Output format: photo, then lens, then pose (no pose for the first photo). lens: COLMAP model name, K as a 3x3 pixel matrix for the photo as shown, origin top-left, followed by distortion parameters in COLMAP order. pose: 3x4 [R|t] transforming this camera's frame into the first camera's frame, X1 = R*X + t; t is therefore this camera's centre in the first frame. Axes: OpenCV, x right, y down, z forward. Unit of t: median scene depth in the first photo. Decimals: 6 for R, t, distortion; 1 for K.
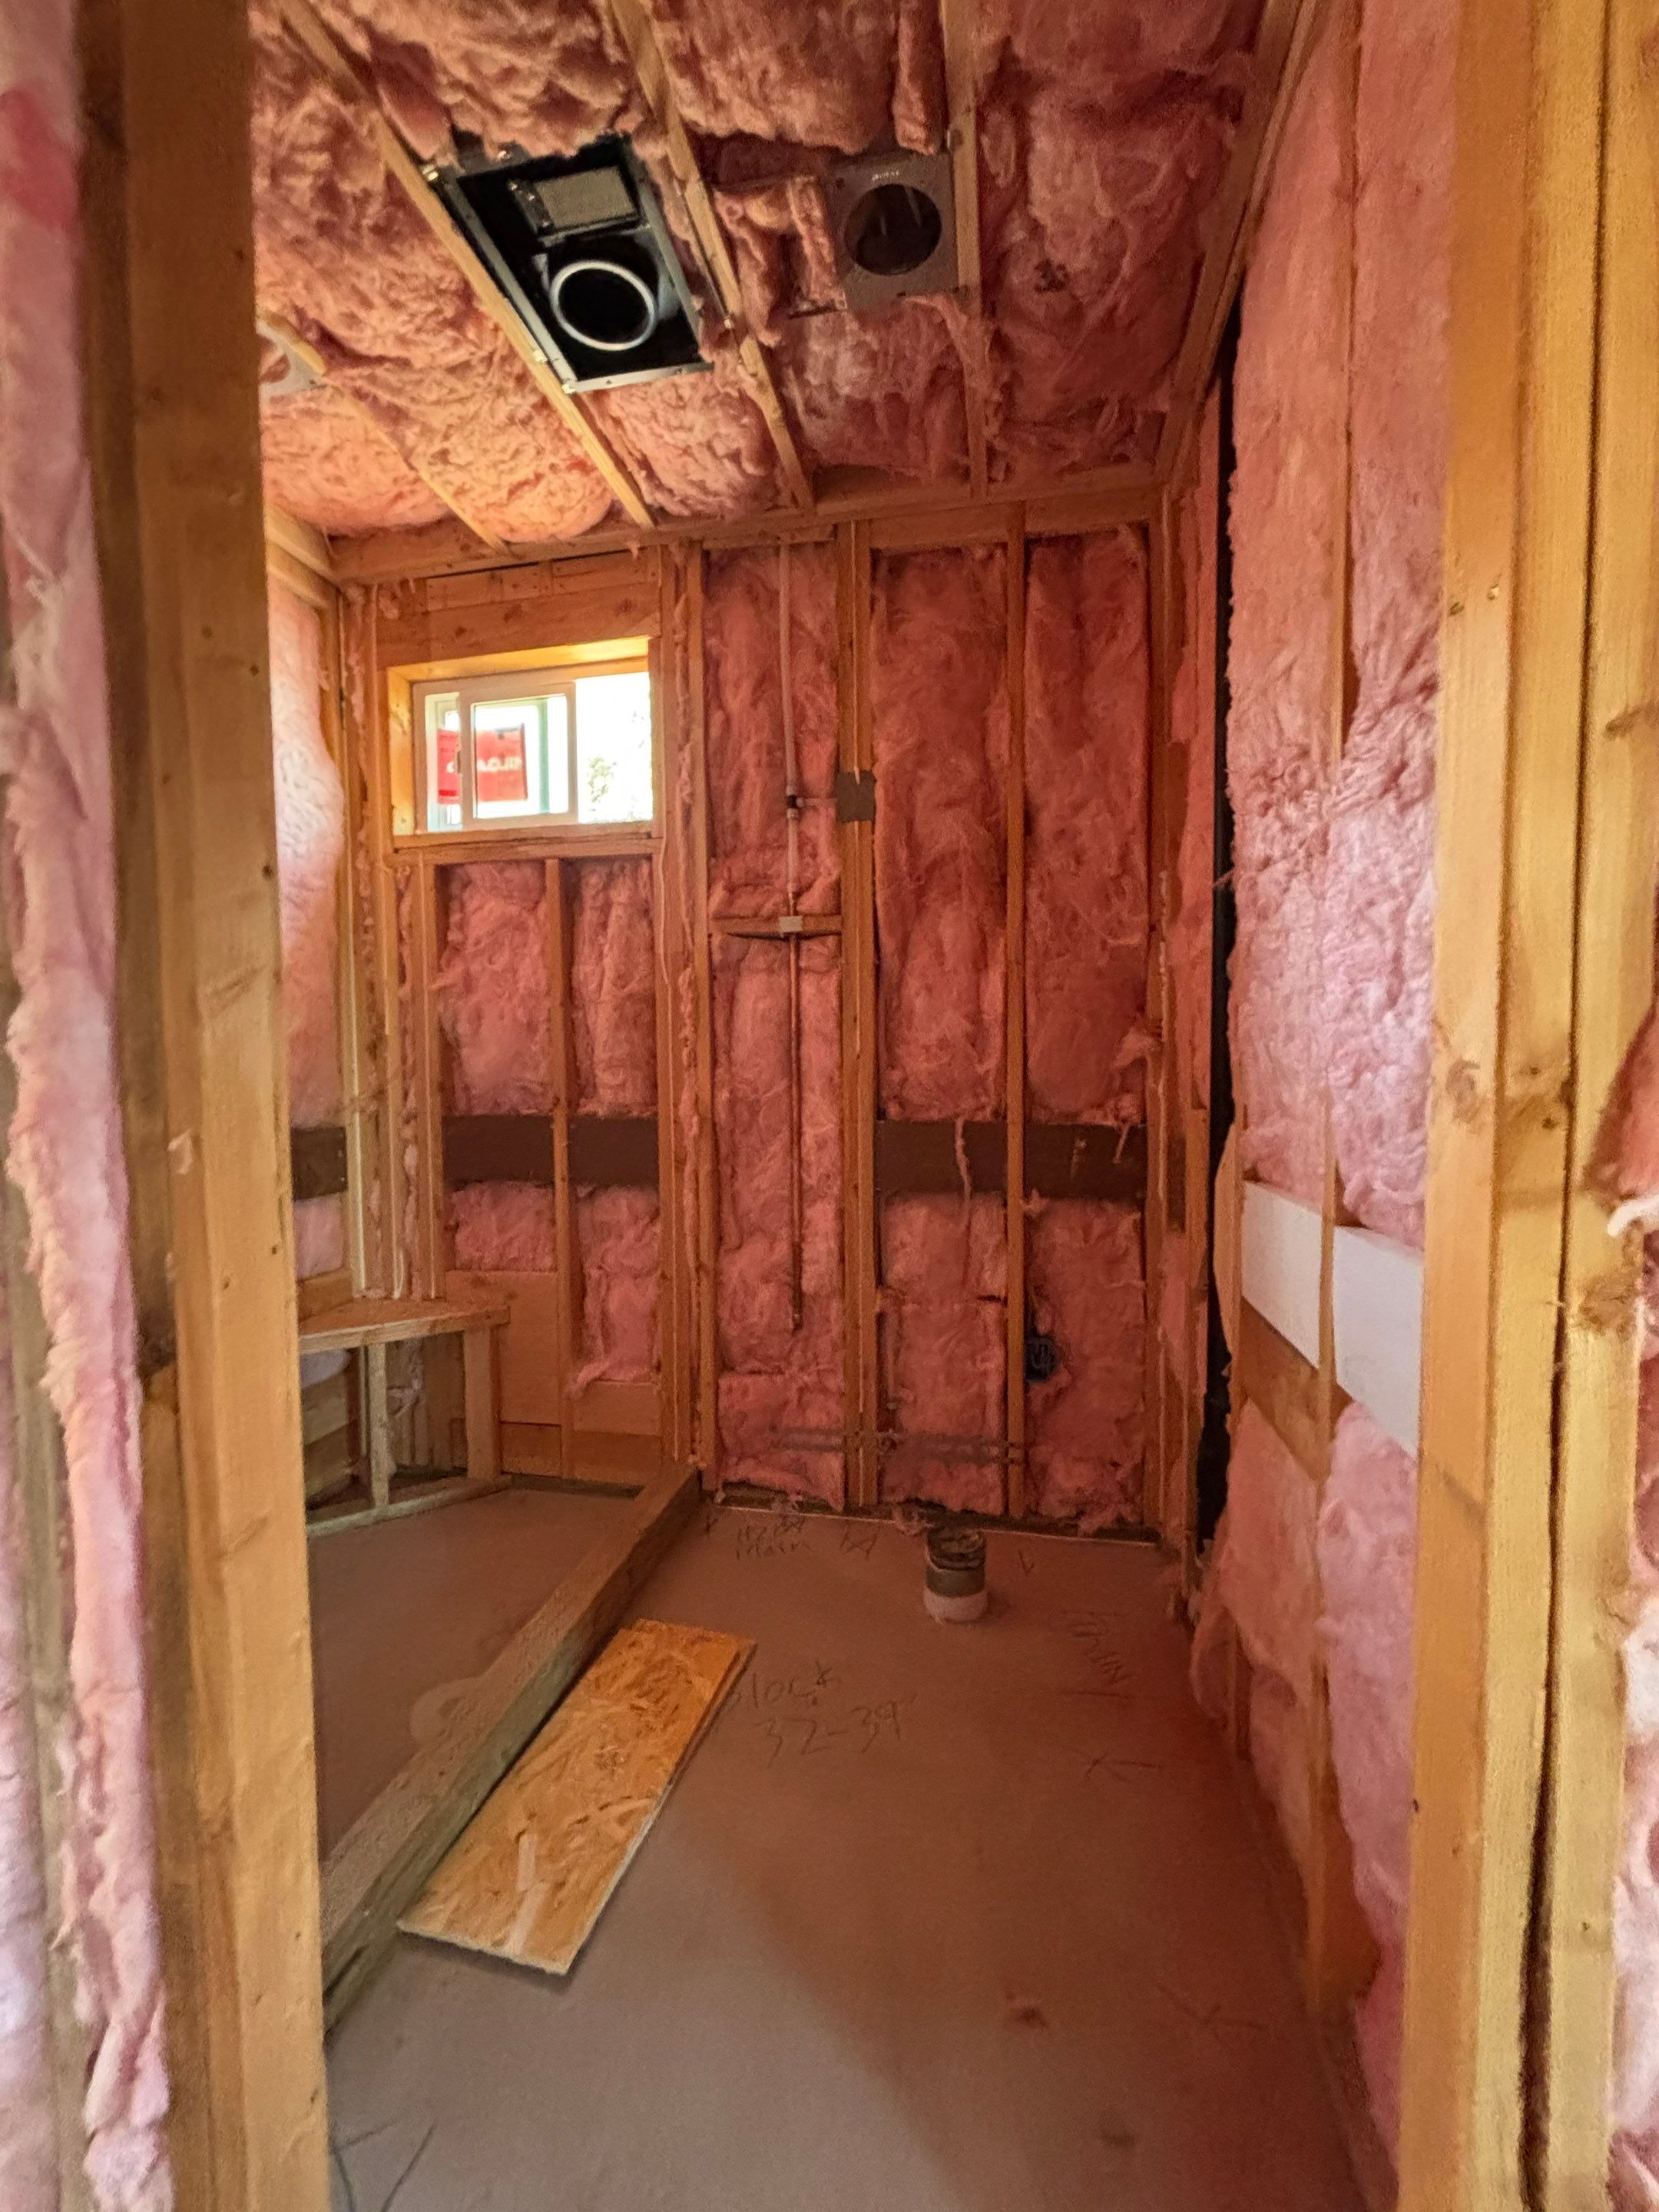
lens RADIAL K [[890.5, 0, 822.0], [0, 890.5, 1108.5], [0, 0, 1]] dist [-0.009391, -0.000316]
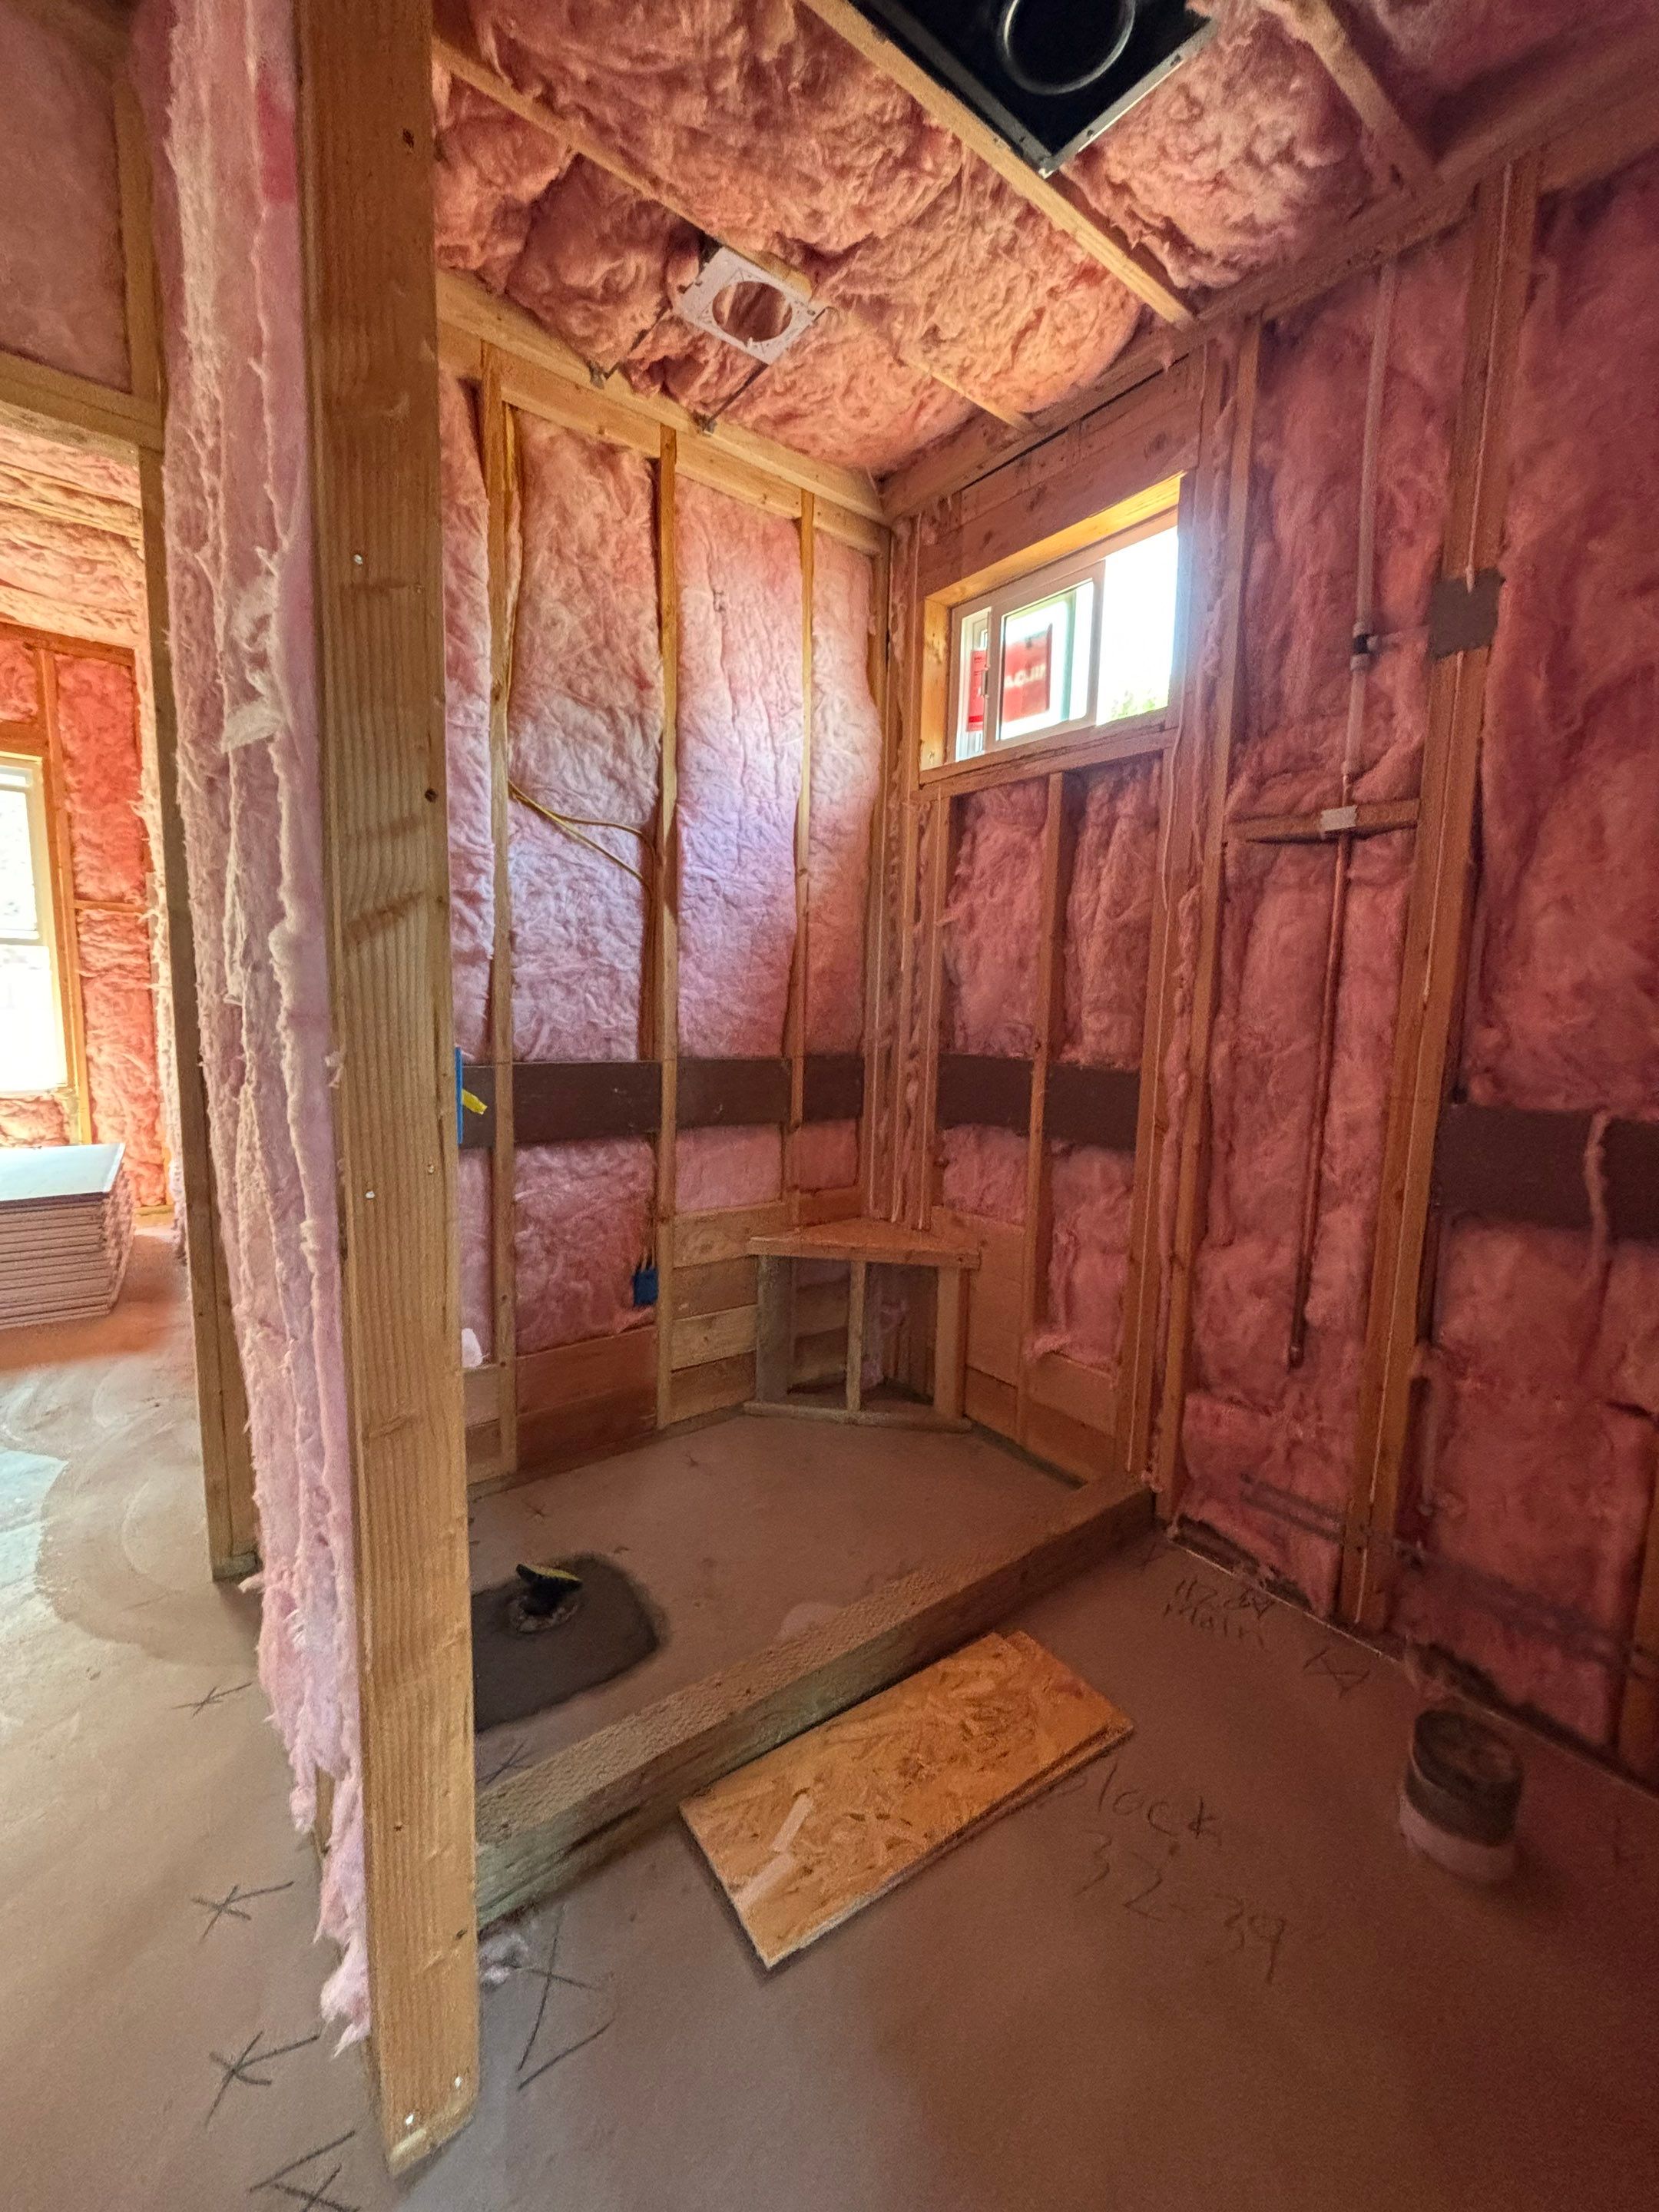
lens RADIAL K [[872.2, 0, 834.3], [0, 872.2, 1108.3], [0, 0, 1]] dist [-0.002483, -0.006851]
pose [[0.753642, 0.108415, -0.648283, 0.135753], [-0.064669, 0.993748, 0.091010, -0.012023], [0.654096, -0.026665, 0.755941, 0.189980]]
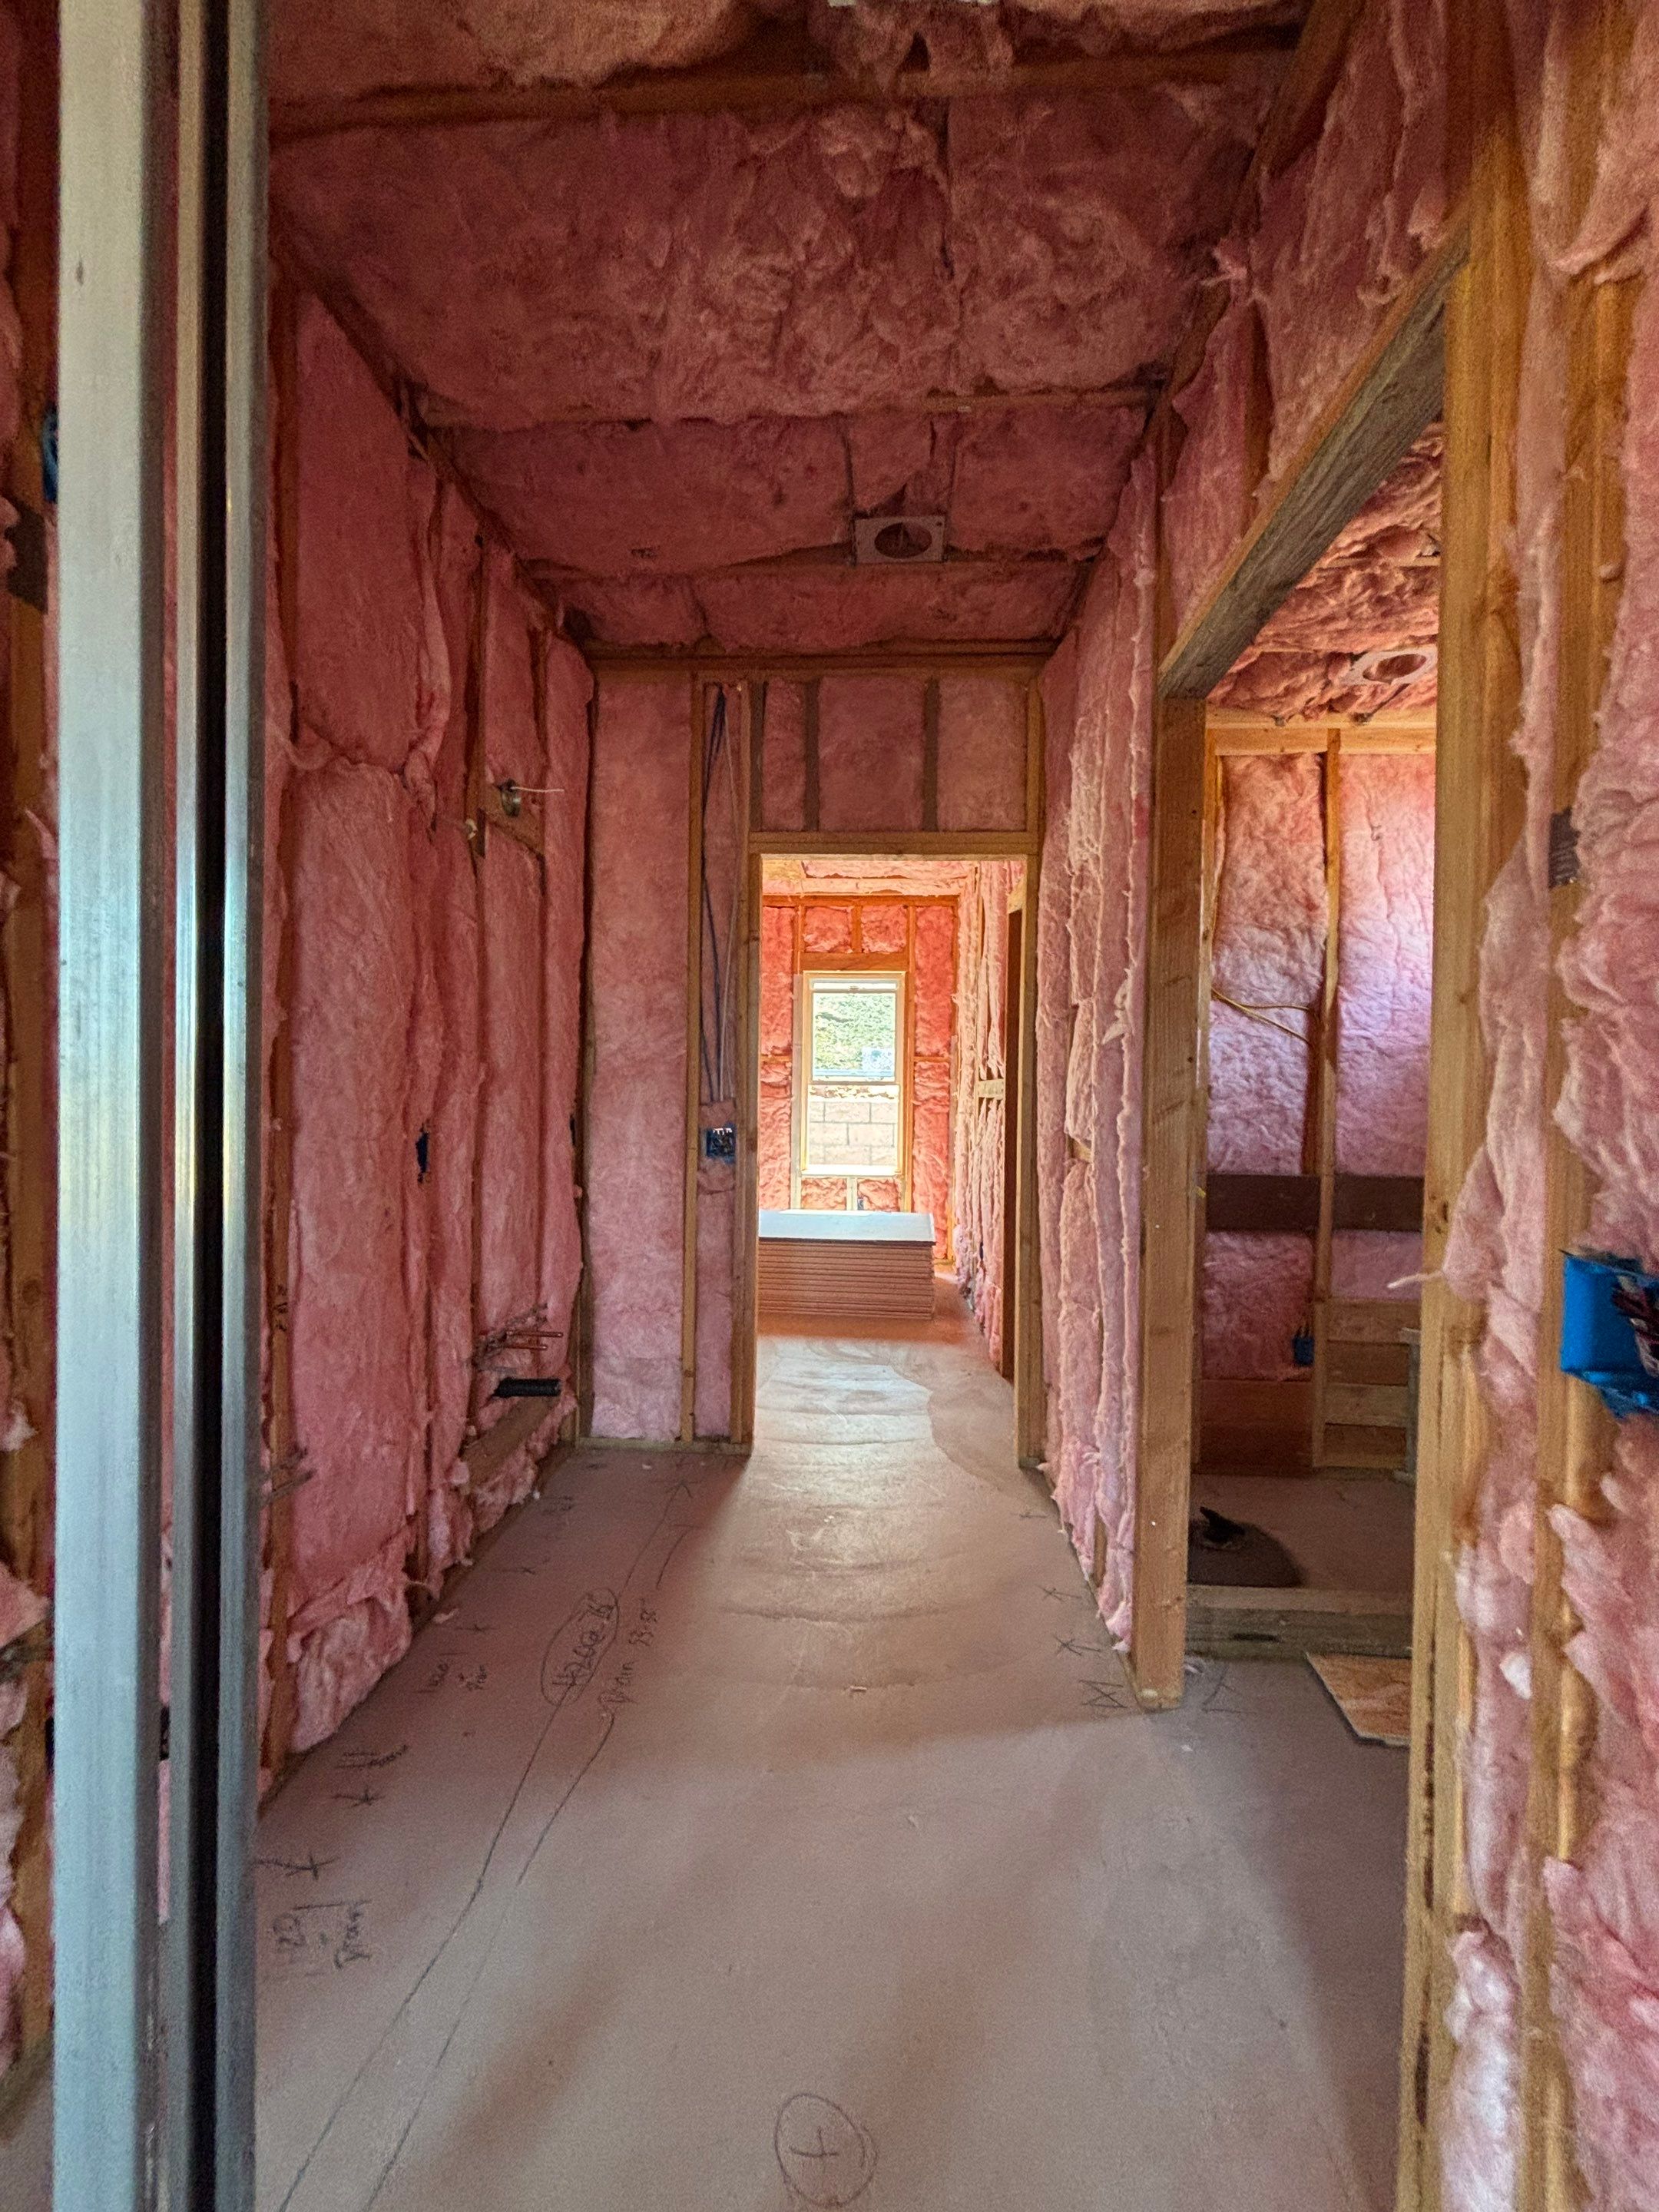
lens RADIAL K [[888.8, 0, 830.6], [0, 888.8, 1105.0], [0, 0, 1]] dist [-0.002125, 0.000332]
pose [[0.127459, 0.022551, -0.991588, 0.564436], [-0.066150, 0.997709, 0.014187, -0.039134], [0.989636, 0.063785, 0.128658, -0.093639]]
